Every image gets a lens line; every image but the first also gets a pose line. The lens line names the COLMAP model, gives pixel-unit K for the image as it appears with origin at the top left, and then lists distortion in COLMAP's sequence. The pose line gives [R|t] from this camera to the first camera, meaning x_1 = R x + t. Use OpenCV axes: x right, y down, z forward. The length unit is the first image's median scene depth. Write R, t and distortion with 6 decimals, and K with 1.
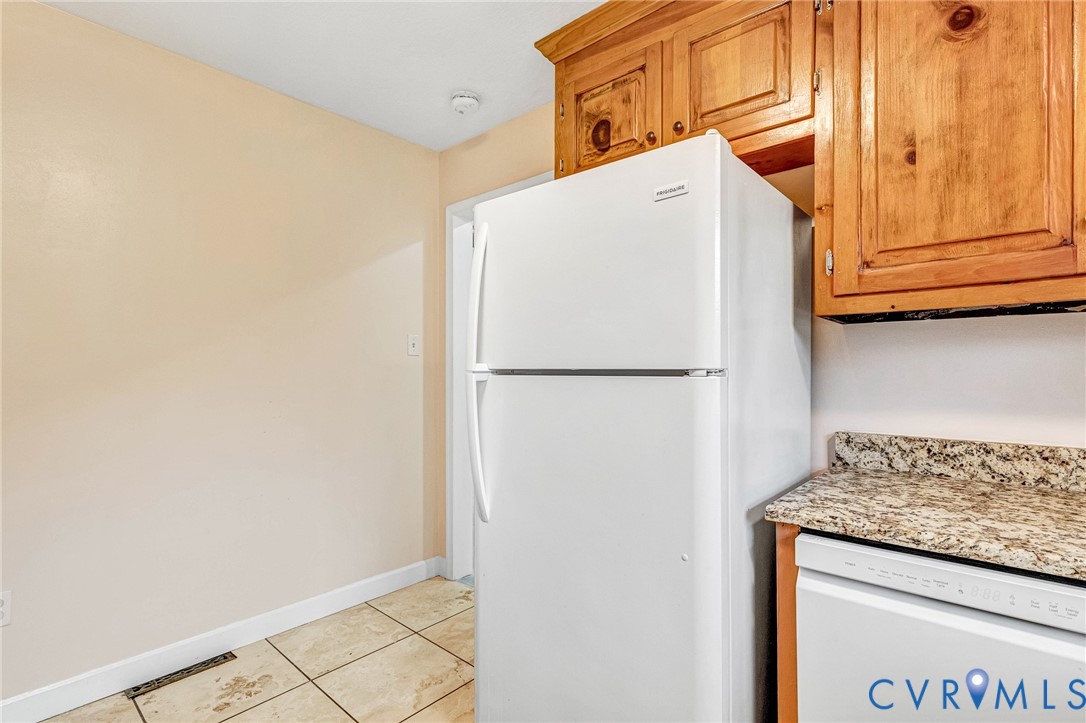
lens RADIAL K [[512.5, 0, 544.5], [0, 512.5, 367.7], [0, 0, 1]] dist [0.003422, 0.000233]
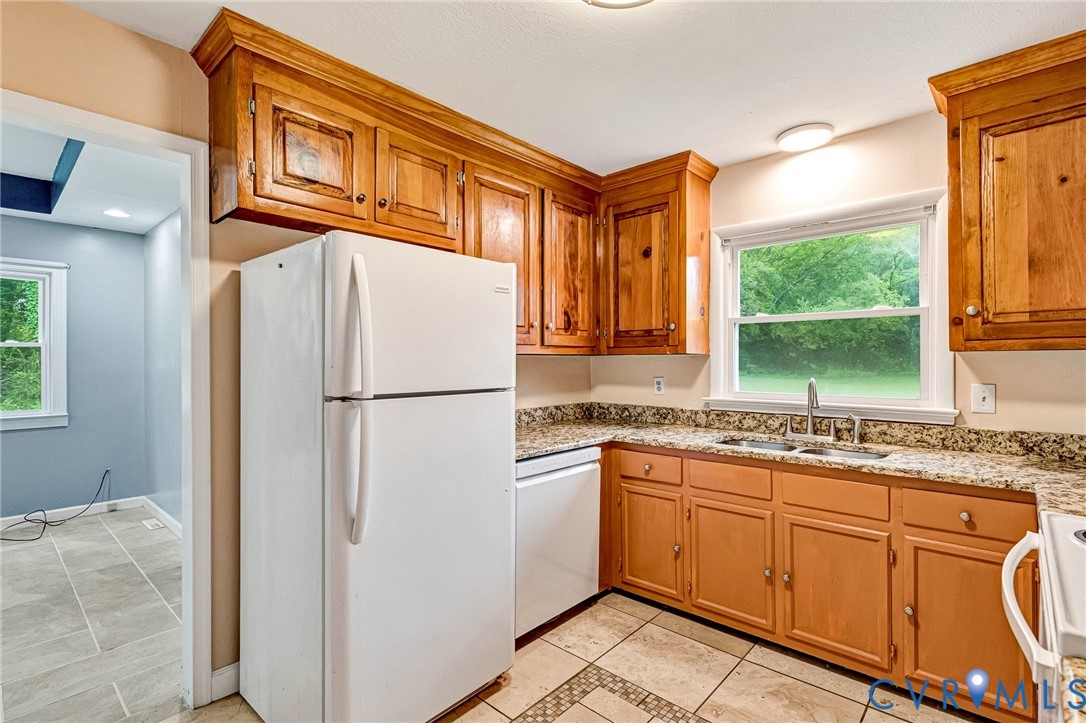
lens RADIAL K [[512.5, 0, 544.7], [0, 512.5, 358.6], [0, 0, 1]] dist [0.003422, 0.000233]
pose [[0.023180, 0.000610, 0.999731, -1.119830], [-0.003339, 0.999994, -0.000532, -0.072094], [-0.999726, -0.003326, 0.023181, 0.588355]]
